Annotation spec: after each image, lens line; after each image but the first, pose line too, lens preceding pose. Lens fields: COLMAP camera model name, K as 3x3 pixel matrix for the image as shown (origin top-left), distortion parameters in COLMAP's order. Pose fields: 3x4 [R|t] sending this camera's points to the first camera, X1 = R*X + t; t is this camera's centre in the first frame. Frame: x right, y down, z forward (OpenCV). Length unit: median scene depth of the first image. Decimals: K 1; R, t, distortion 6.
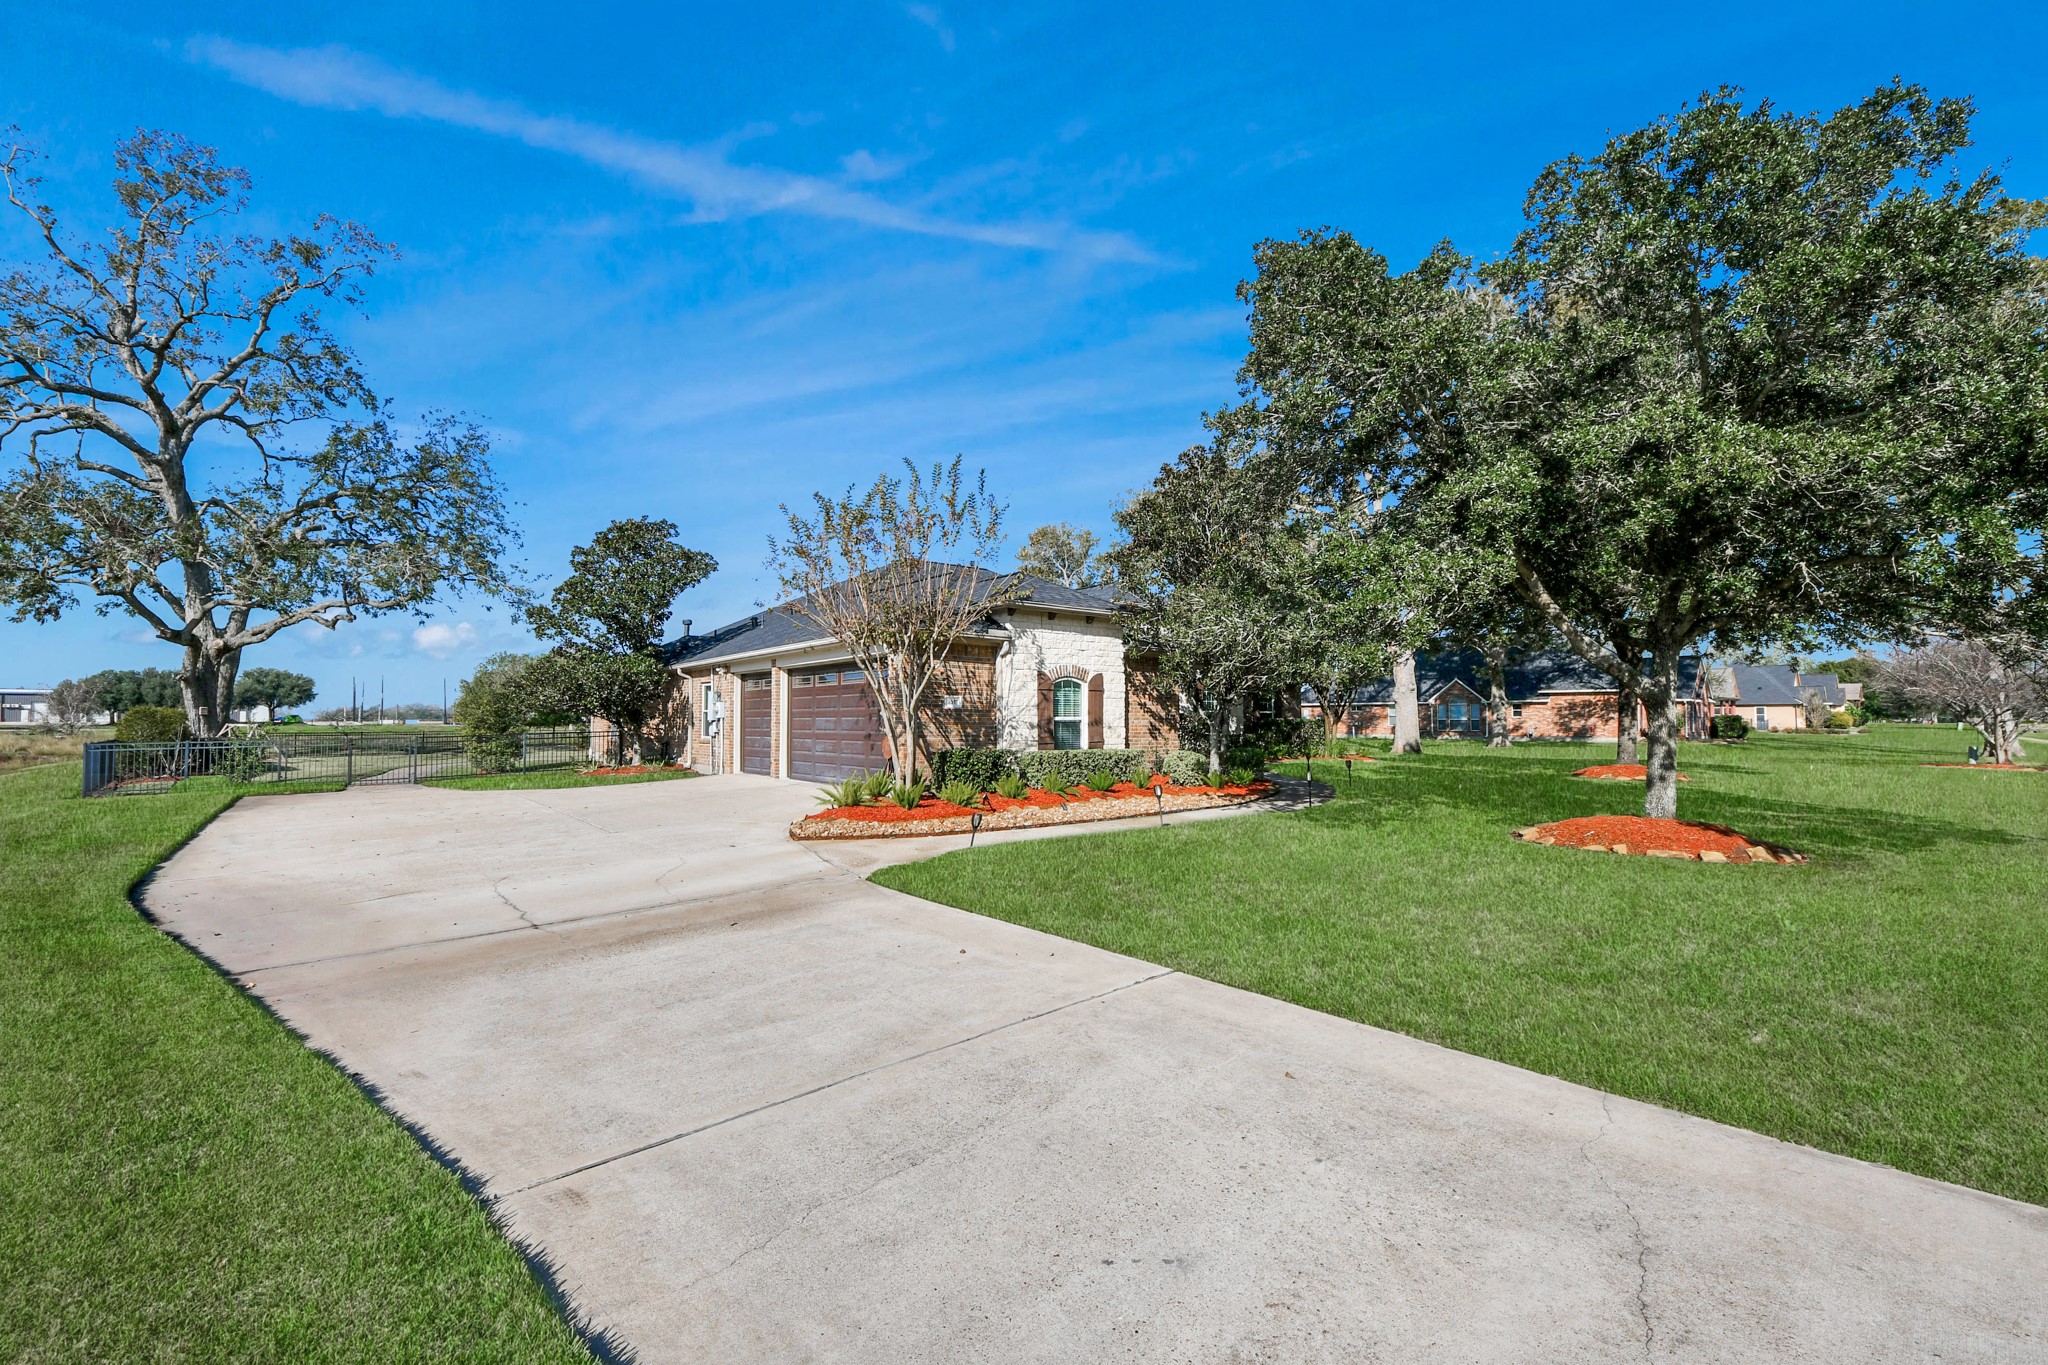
lens RADIAL K [[842.1, 0, 1022.1], [0, 842.1, 692.3], [0, 0, 1]] dist [-0.015454, -0.000815]
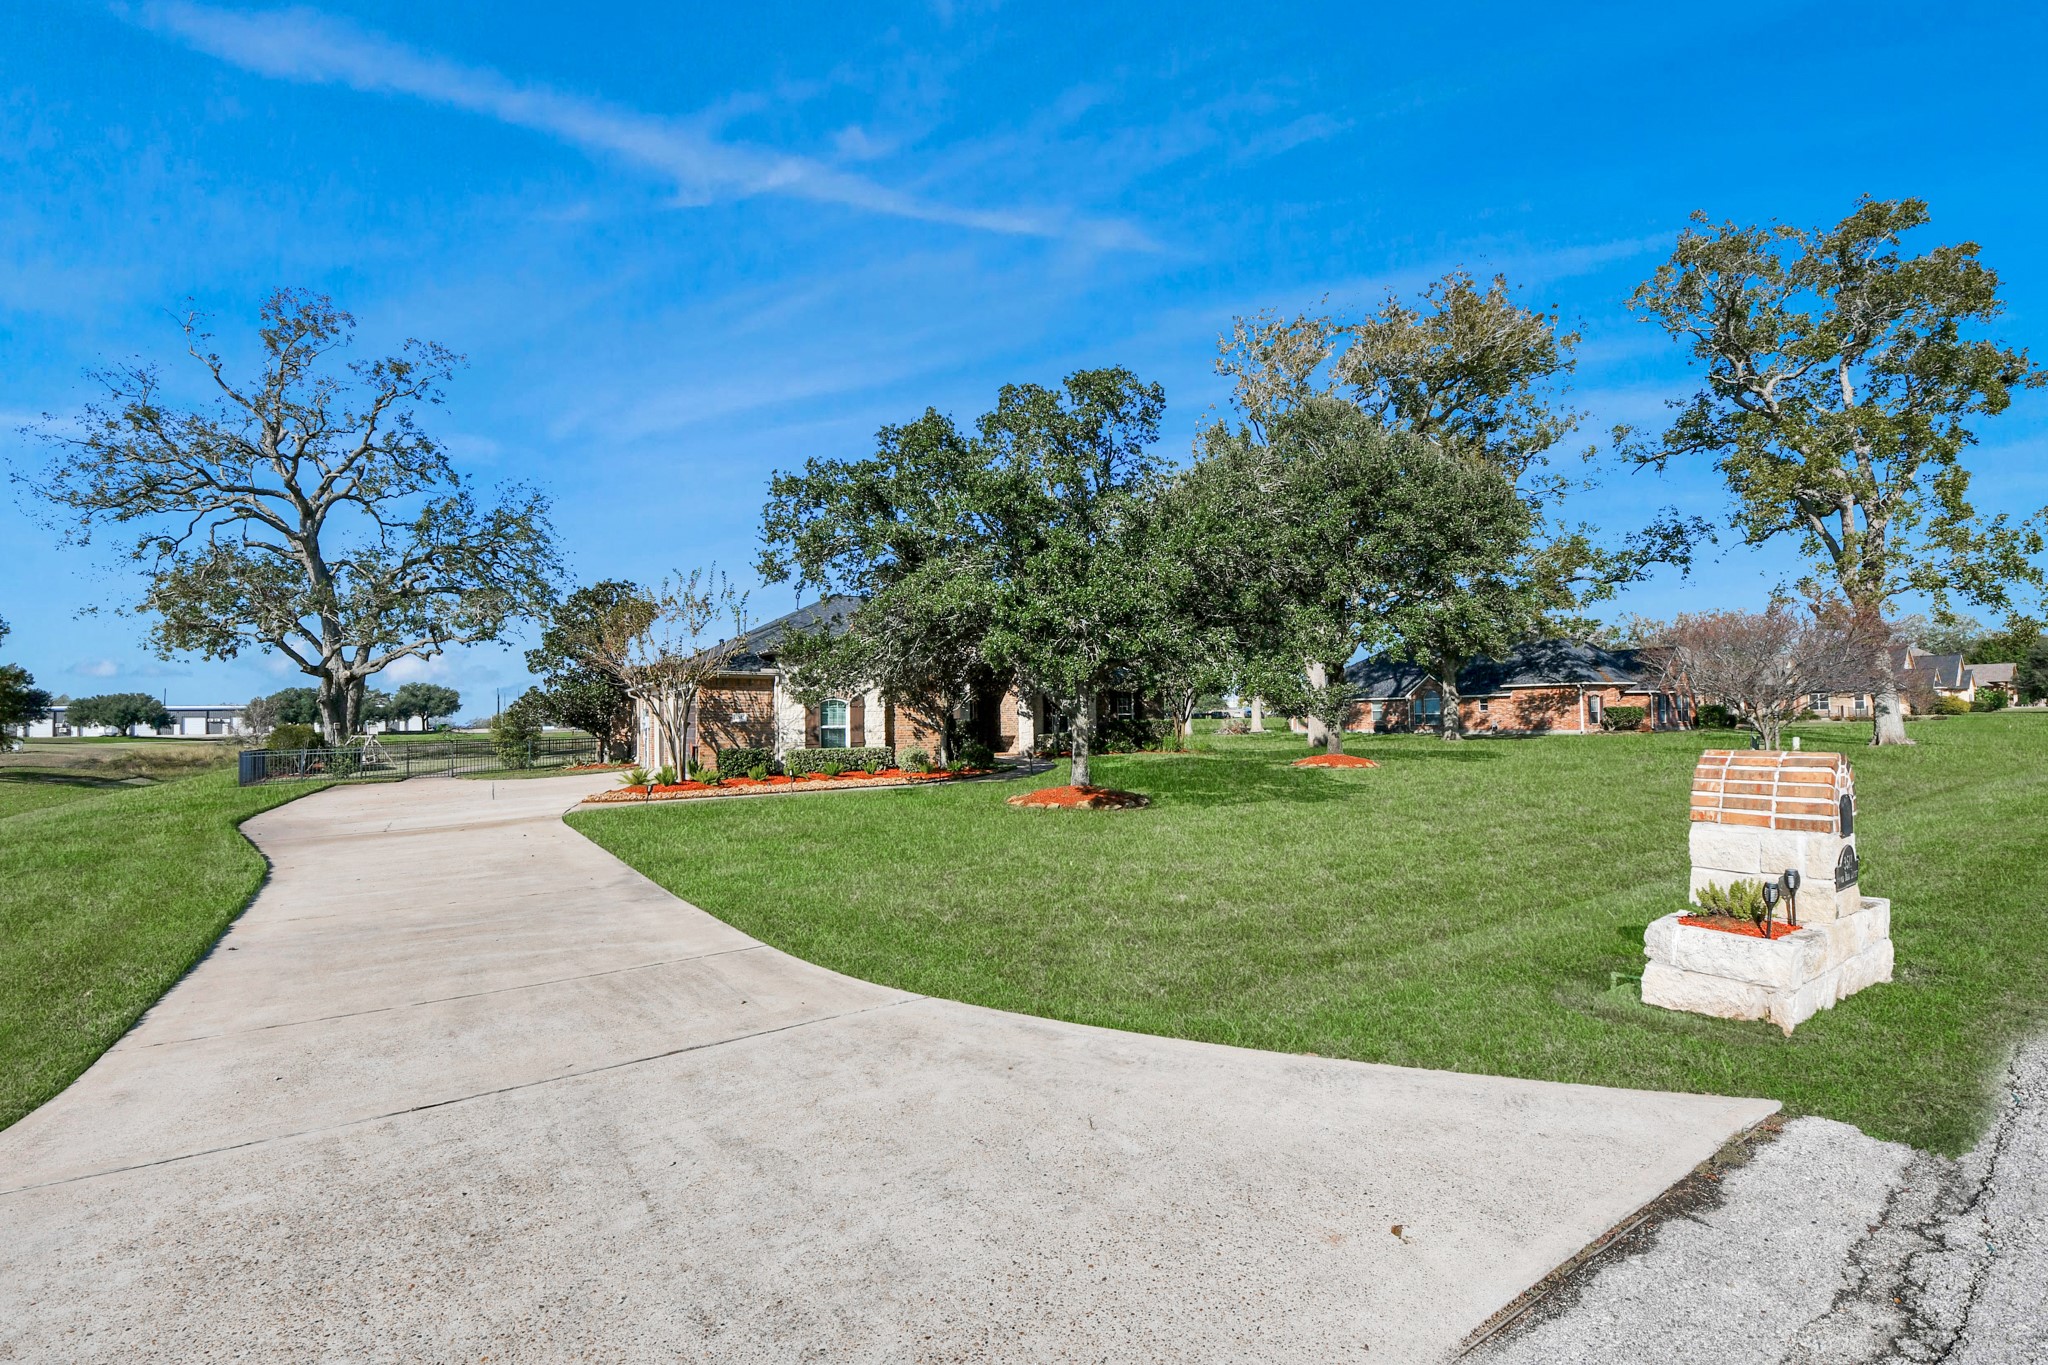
lens RADIAL K [[866.3, 0, 1022.6], [0, 866.3, 691.5], [0, 0, 1]] dist [0.001047, -0.000283]
pose [[0.989961, -0.020035, -0.139917, 0.273417], [0.020506, 0.999788, 0.001920, -0.011773], [0.139849, -0.004770, 0.990161, -0.201770]]
